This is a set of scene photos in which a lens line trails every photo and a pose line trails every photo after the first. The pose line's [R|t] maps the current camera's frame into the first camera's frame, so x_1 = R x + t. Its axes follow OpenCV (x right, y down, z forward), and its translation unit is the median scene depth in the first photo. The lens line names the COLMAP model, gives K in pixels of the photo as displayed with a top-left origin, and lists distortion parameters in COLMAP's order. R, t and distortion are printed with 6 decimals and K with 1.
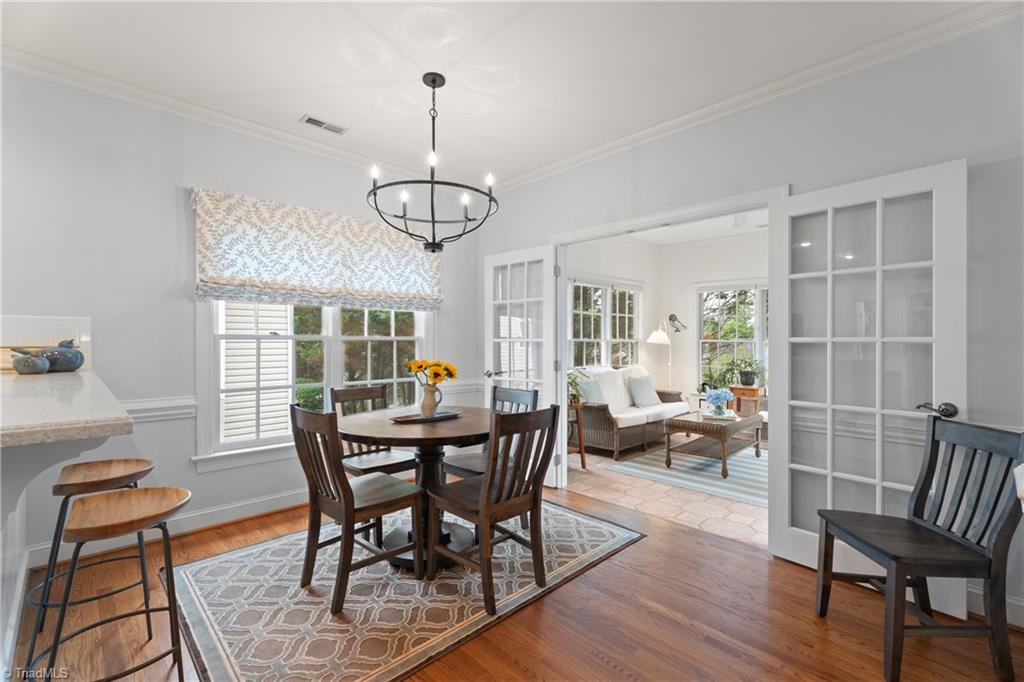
lens RADIAL K [[454.1, 0, 510.8], [0, 454.1, 338.3], [0, 0, 1]] dist [0.000000, 0.000254]
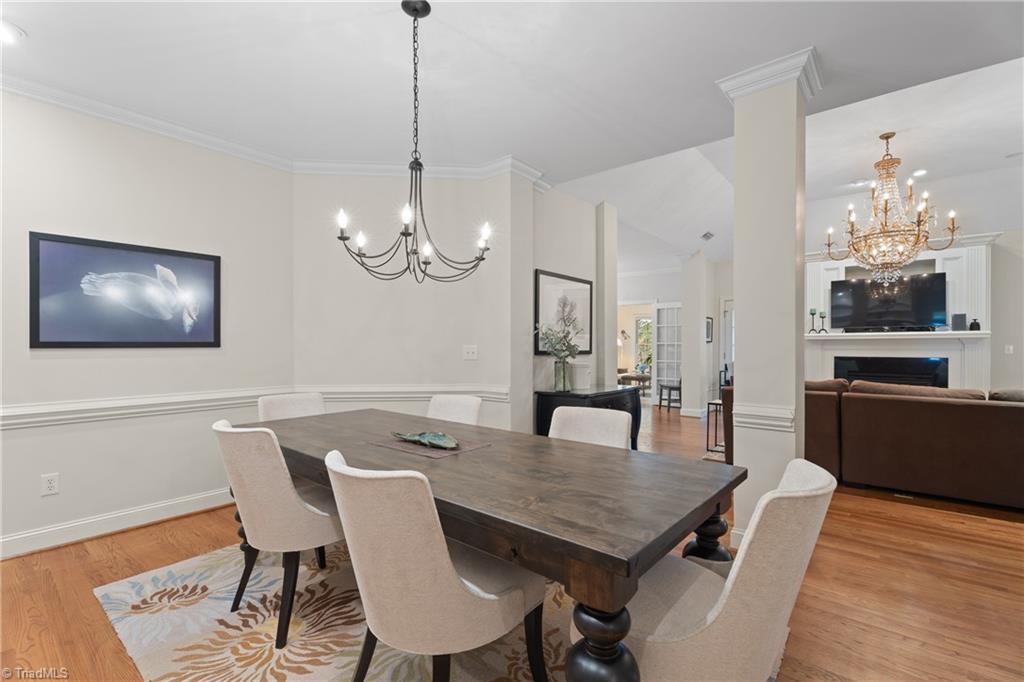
lens RADIAL K [[453.1, 0, 510.0], [0, 453.1, 346.7], [0, 0, 1]] dist [0.001506, 0.000574]
pose [[0.994696, -0.000117, 0.102861, -0.723293], [-0.000810, 0.999959, 0.008967, -0.002466], [-0.102858, -0.009003, 0.994655, -1.951596]]
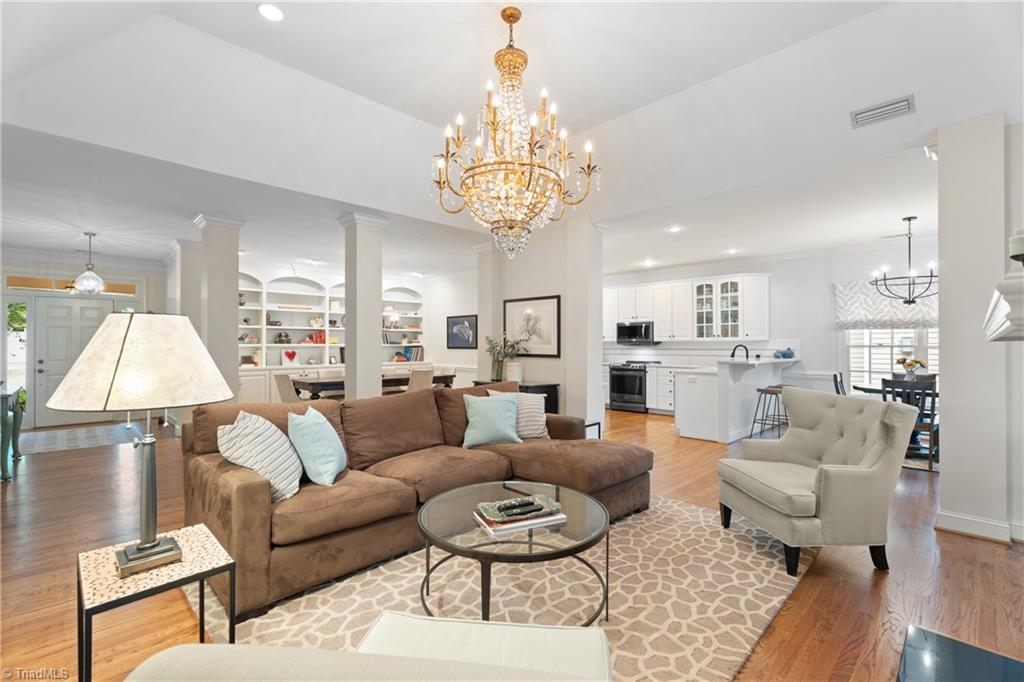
lens RADIAL K [[453.5, 0, 512.0], [0, 453.5, 341.0], [0, 0, 1]] dist [-0.002774, -0.000299]
pose [[0.008910, -0.008043, -0.999928, 1.492854], [0.005023, 0.999955, -0.007999, -0.017759], [0.999948, -0.004952, 0.008950, -0.642638]]
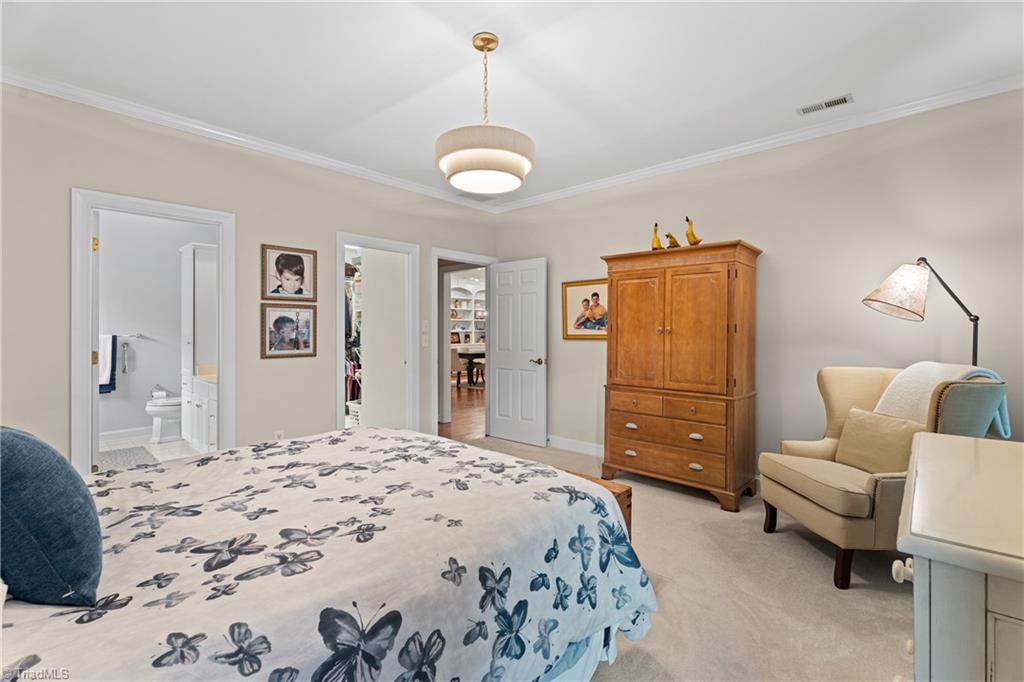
lens RADIAL K [[453.5, 0, 512.0], [0, 453.5, 341.0], [0, 0, 1]] dist [-0.002774, -0.000299]
pose [[0.070208, 0.021374, -0.997303, 2.602470], [-0.001764, 0.999772, 0.021303, -0.015467], [0.997531, 0.000263, 0.070229, -1.420331]]
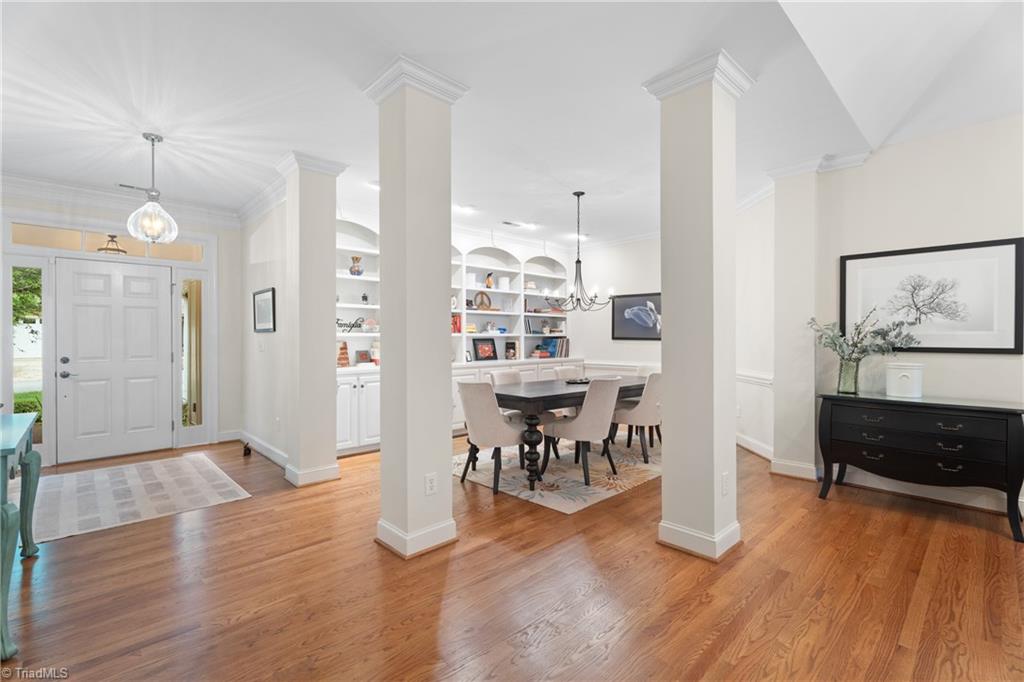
lens RADIAL K [[454.1, 0, 510.8], [0, 454.1, 338.3], [0, 0, 1]] dist [0.000000, 0.000254]
pose [[-0.006448, 0.001064, -0.999979, 0.680598], [0.006946, 0.999975, 0.001019, -0.007045], [0.999955, -0.006939, -0.006455, -1.515725]]
